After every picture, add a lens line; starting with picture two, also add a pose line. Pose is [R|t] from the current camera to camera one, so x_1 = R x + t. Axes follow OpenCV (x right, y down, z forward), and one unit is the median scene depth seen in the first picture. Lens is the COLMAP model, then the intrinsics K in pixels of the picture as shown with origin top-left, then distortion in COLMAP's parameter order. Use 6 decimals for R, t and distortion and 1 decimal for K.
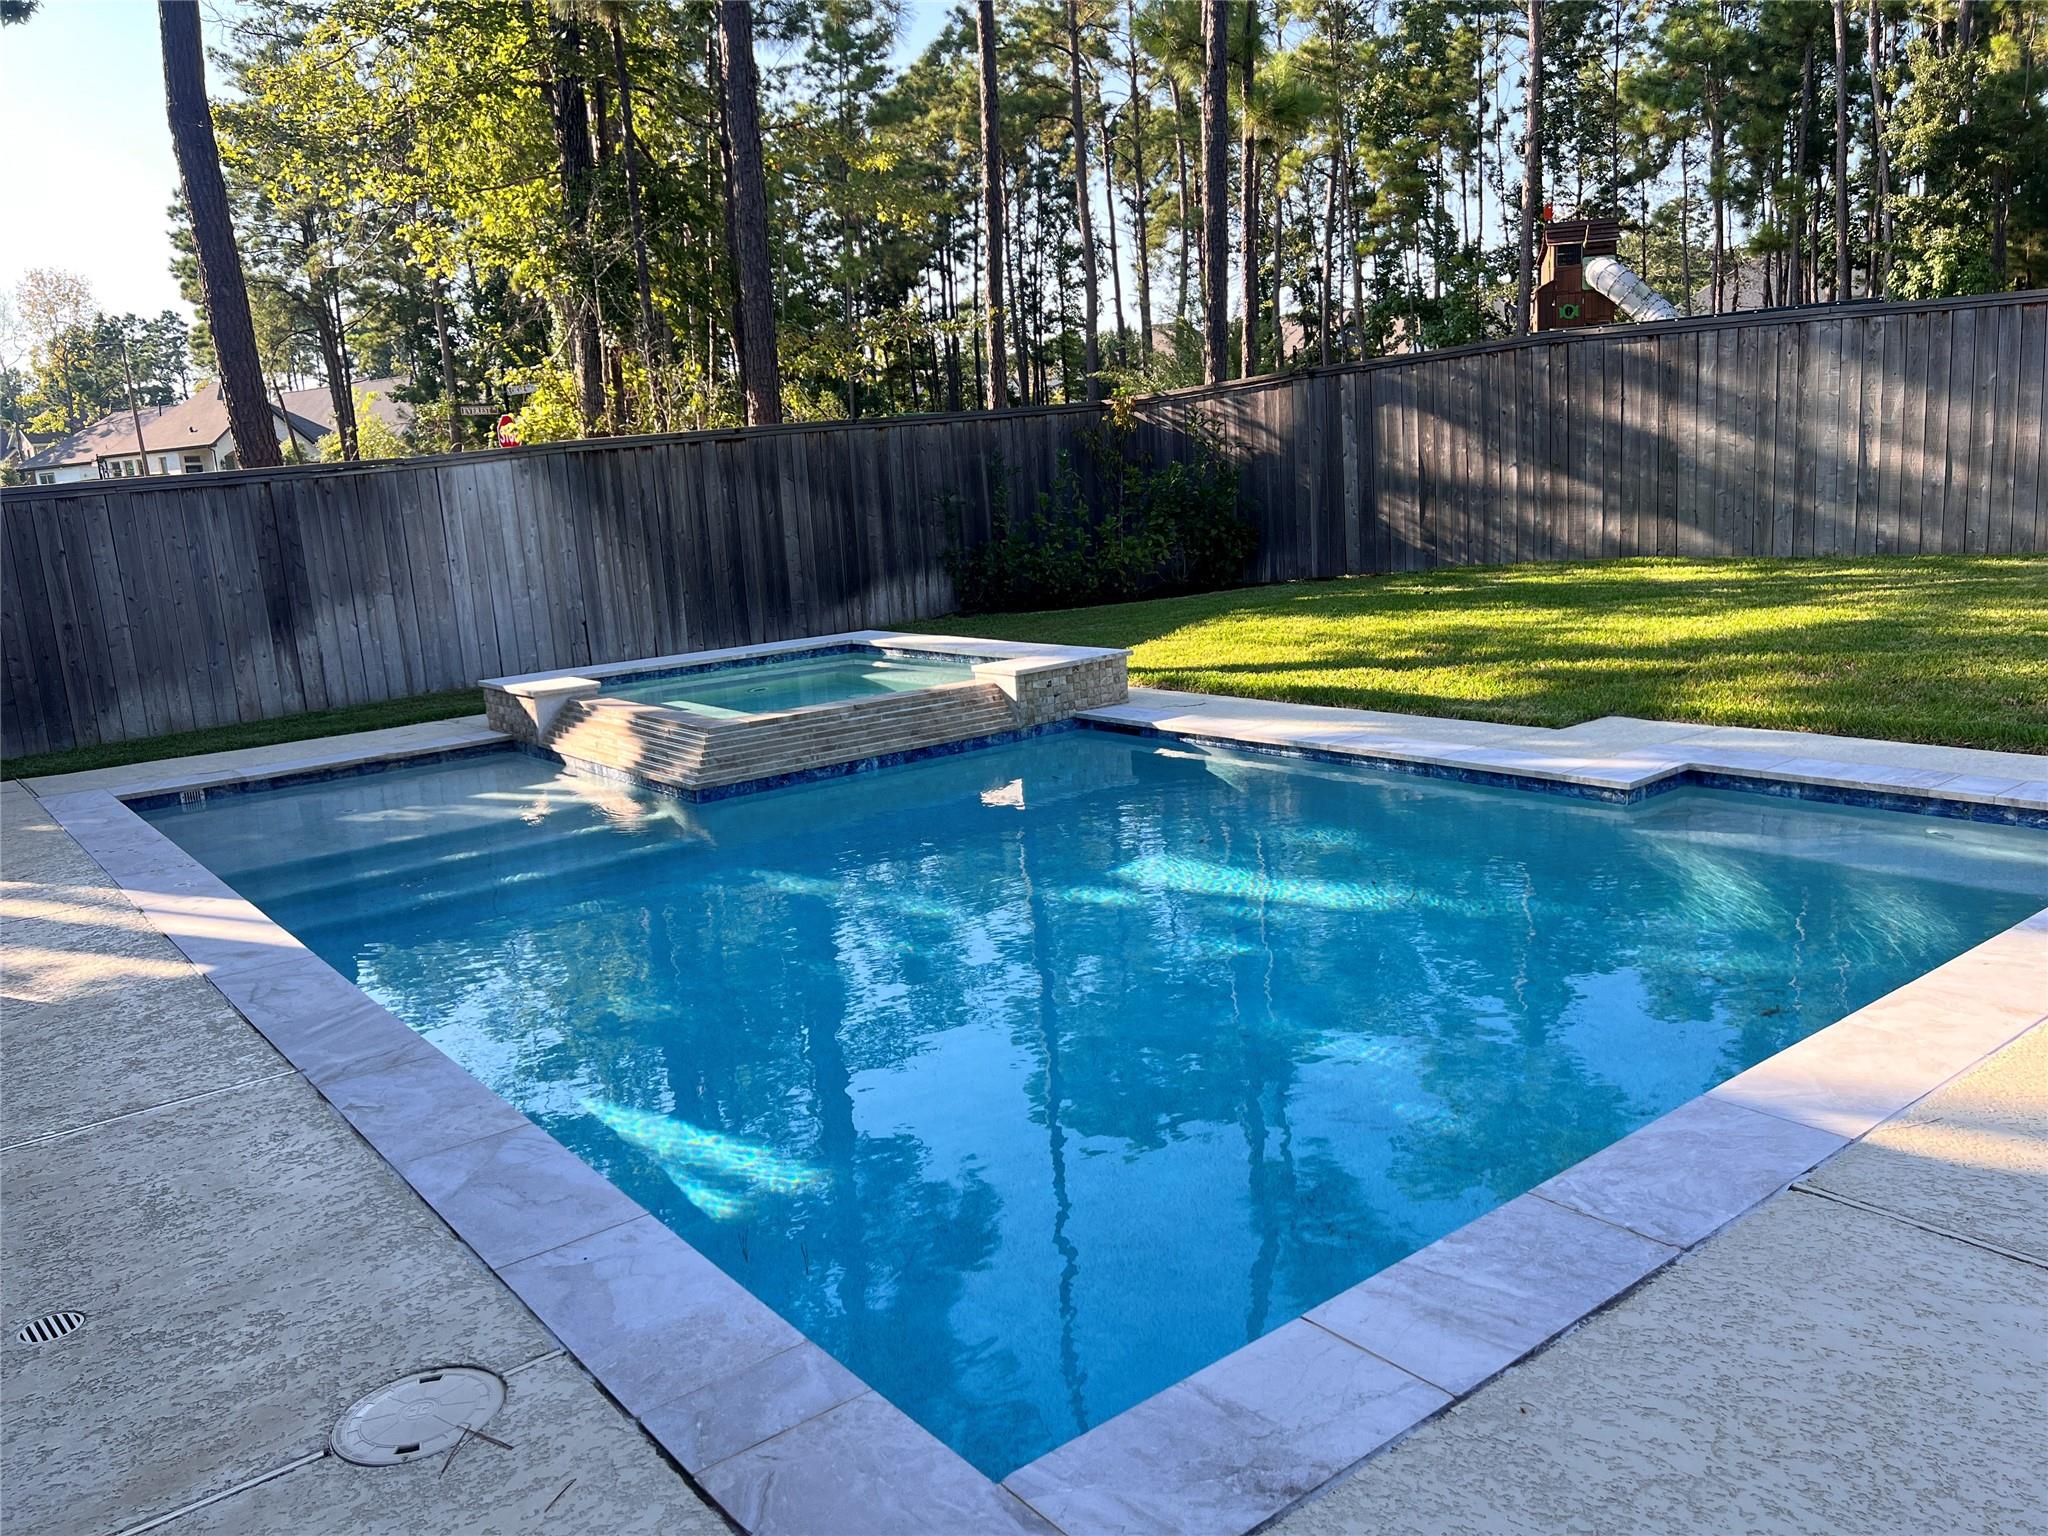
lens RADIAL K [[1523.6, 0, 1023.0], [0, 1523.6, 770.1], [0, 0, 1]] dist [0.062407, -0.068970]
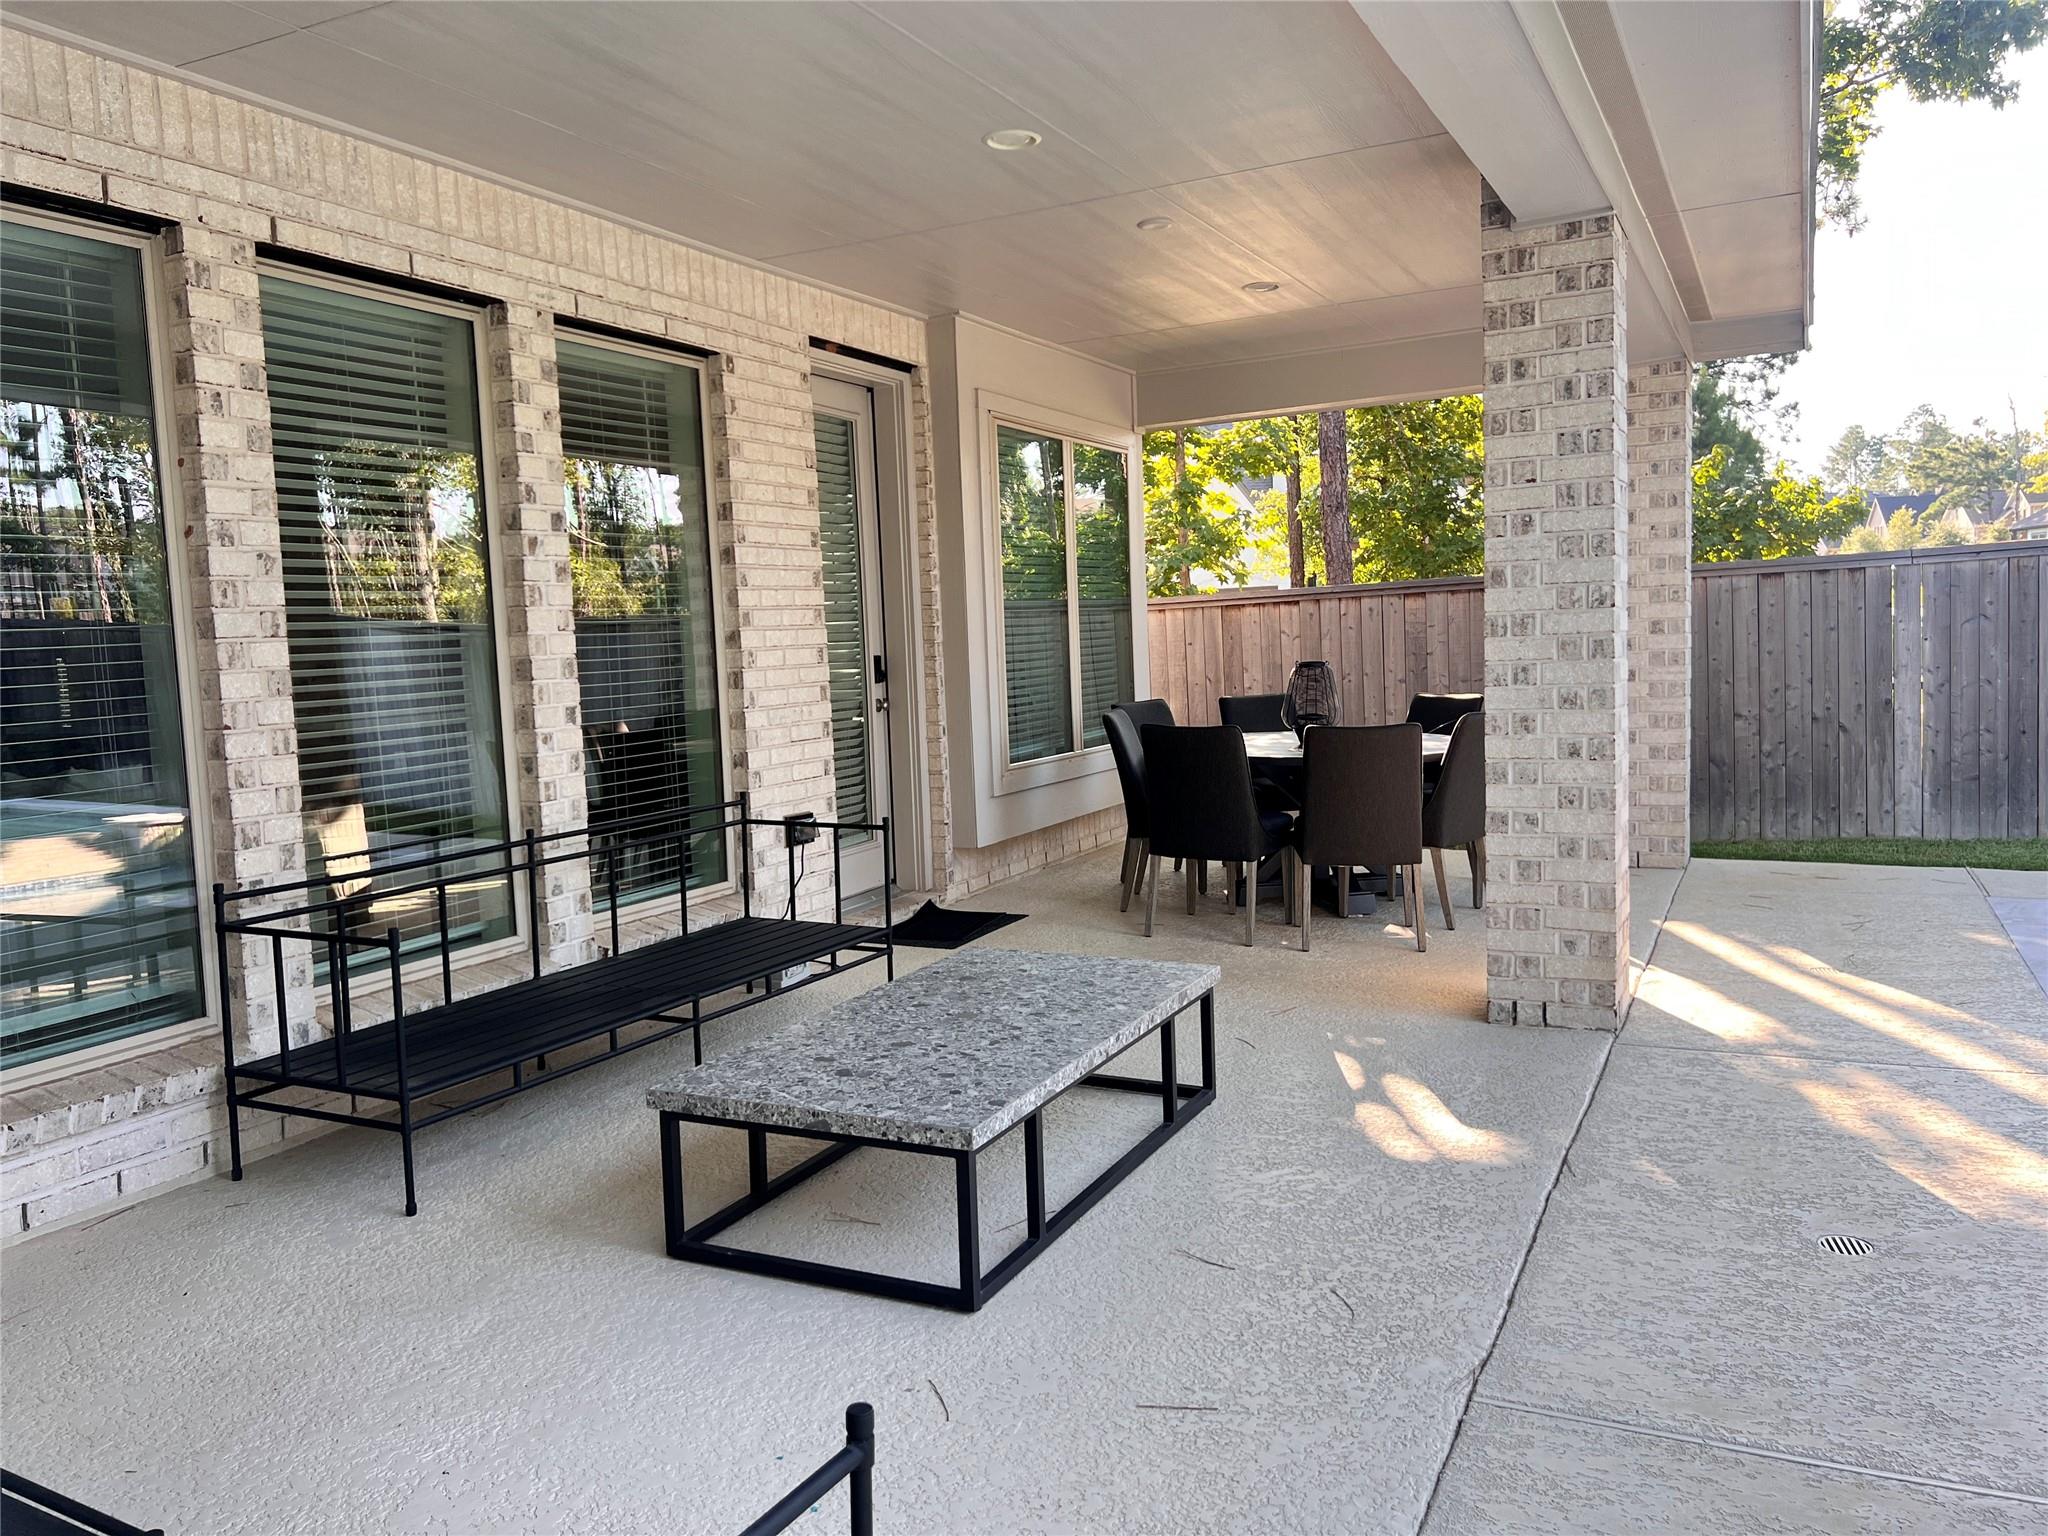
lens RADIAL K [[1523.6, 0, 1013.5], [0, 1523.6, 763.0], [0, 0, 1]] dist [0.062407, -0.068970]
pose [[0.420978, 0.115810, -0.899647, -0.113286], [-0.153696, 0.986582, 0.055082, -0.022048], [0.893955, 0.115084, 0.433129, 0.149778]]
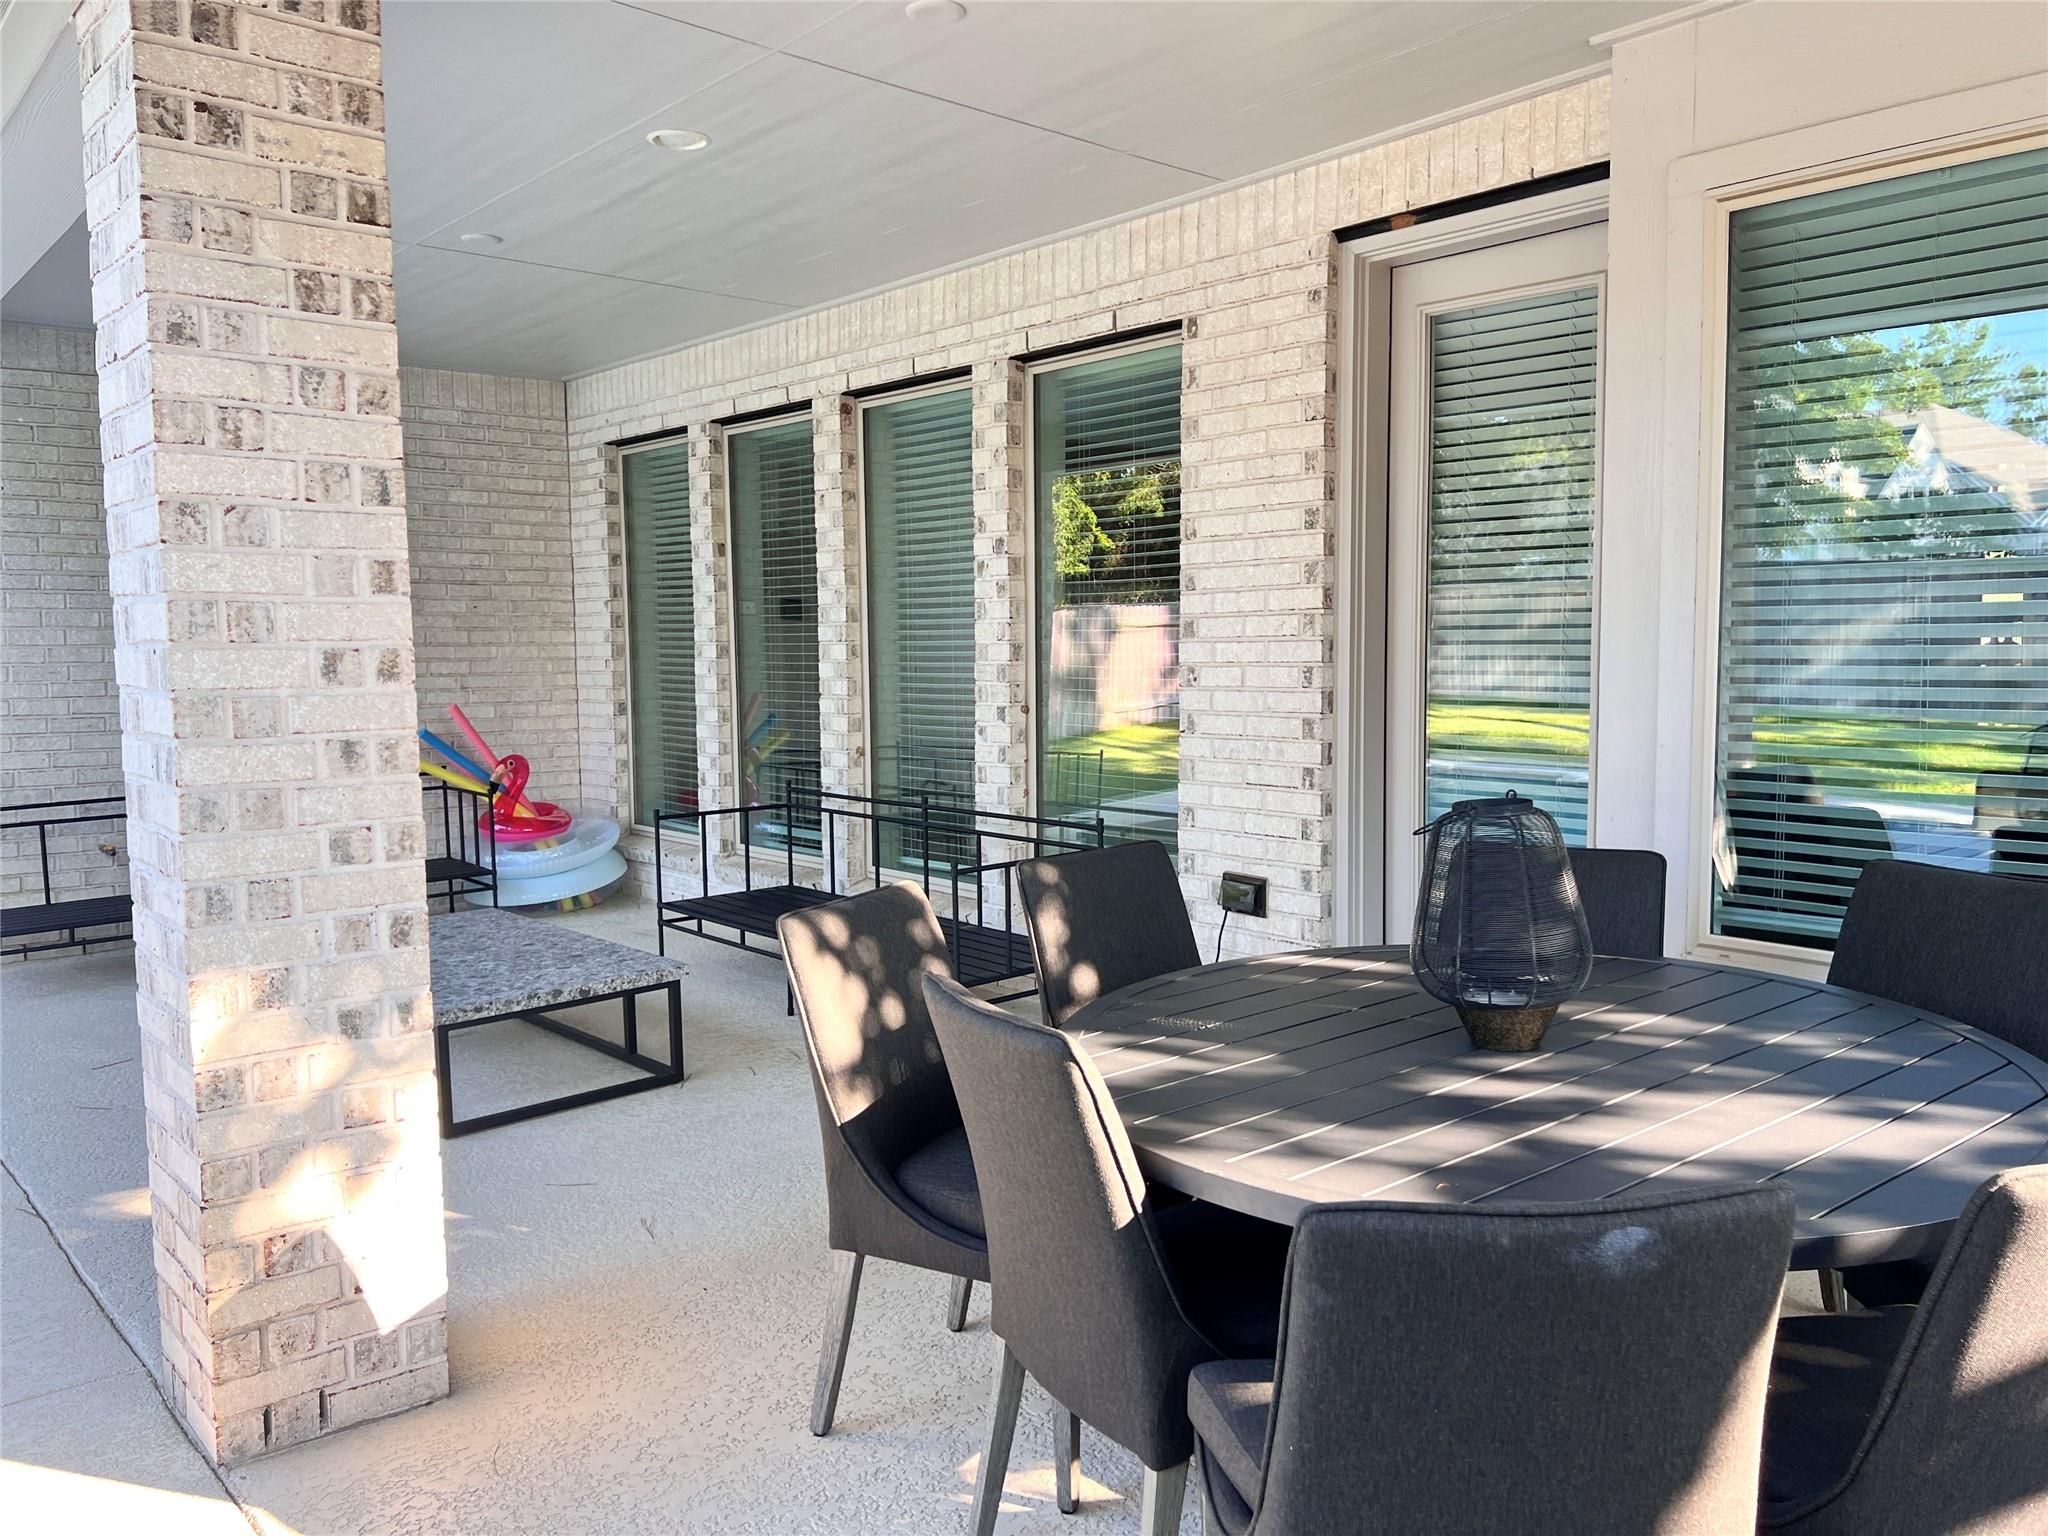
lens RADIAL K [[1523.6, 0, 1028.6], [0, 1523.6, 786.9], [0, 0, 1]] dist [0.062407, -0.068970]
pose [[-0.996655, 0.067433, -0.046164, -0.123737], [0.051772, 0.958086, 0.281763, -0.024156], [0.063229, 0.278431, -0.958373, 0.163346]]
